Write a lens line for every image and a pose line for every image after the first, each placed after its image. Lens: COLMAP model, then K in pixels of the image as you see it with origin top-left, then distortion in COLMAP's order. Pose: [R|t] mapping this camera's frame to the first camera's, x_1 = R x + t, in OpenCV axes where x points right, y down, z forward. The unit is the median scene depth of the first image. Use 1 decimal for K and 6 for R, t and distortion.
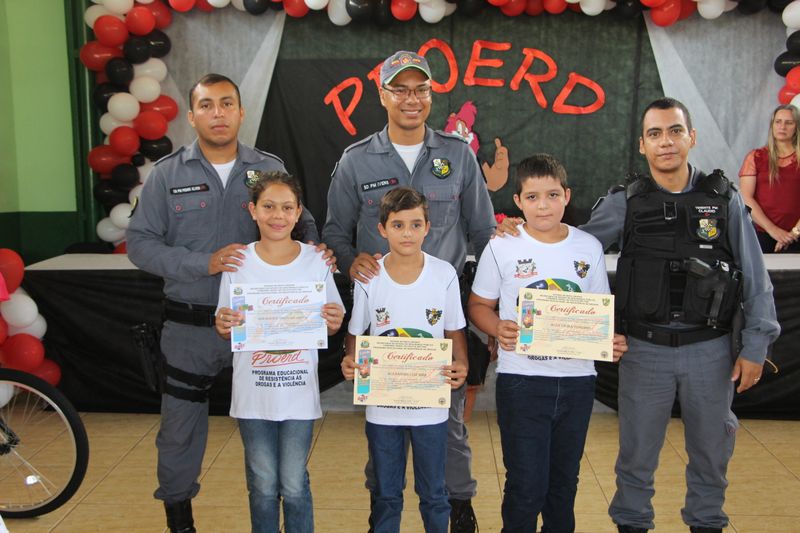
lens RADIAL K [[957.0, 0, 391.6], [0, 957.0, 260.5], [0, 0, 1]] dist [0.016257, 0.000000]
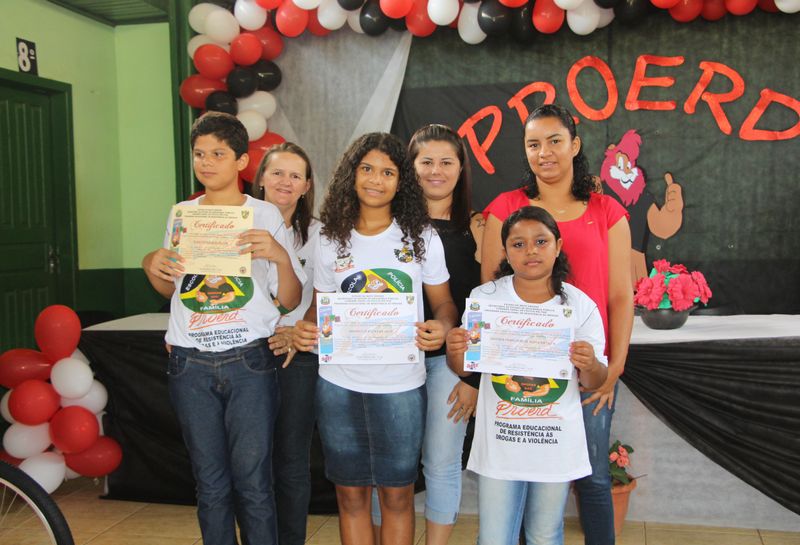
lens RADIAL K [[975.7, 0, 401.7], [0, 975.7, 280.2], [0, 0, 1]] dist [0.033312, 0.000000]
pose [[0.982801, -0.003494, -0.184637, 0.041686], [-0.005368, 0.998858, -0.047474, 0.003401], [0.184592, 0.047649, 0.981659, 0.149190]]
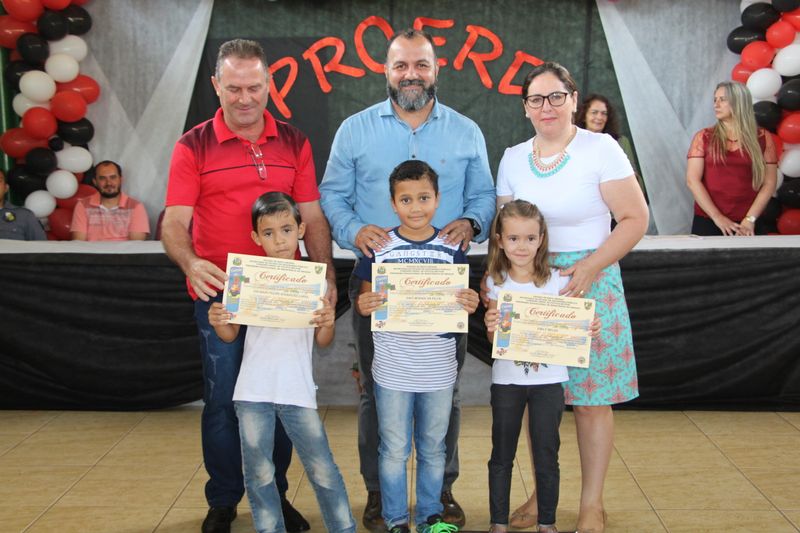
lens RADIAL K [[957.0, 0, 396.8], [0, 957.0, 269.7], [0, 0, 1]] dist [0.016257, 0.000000]
pose [[0.999889, -0.005718, 0.013756, 0.053672], [0.005751, 0.999981, -0.002392, 0.021614], [-0.013743, 0.002470, 0.999903, 0.054745]]
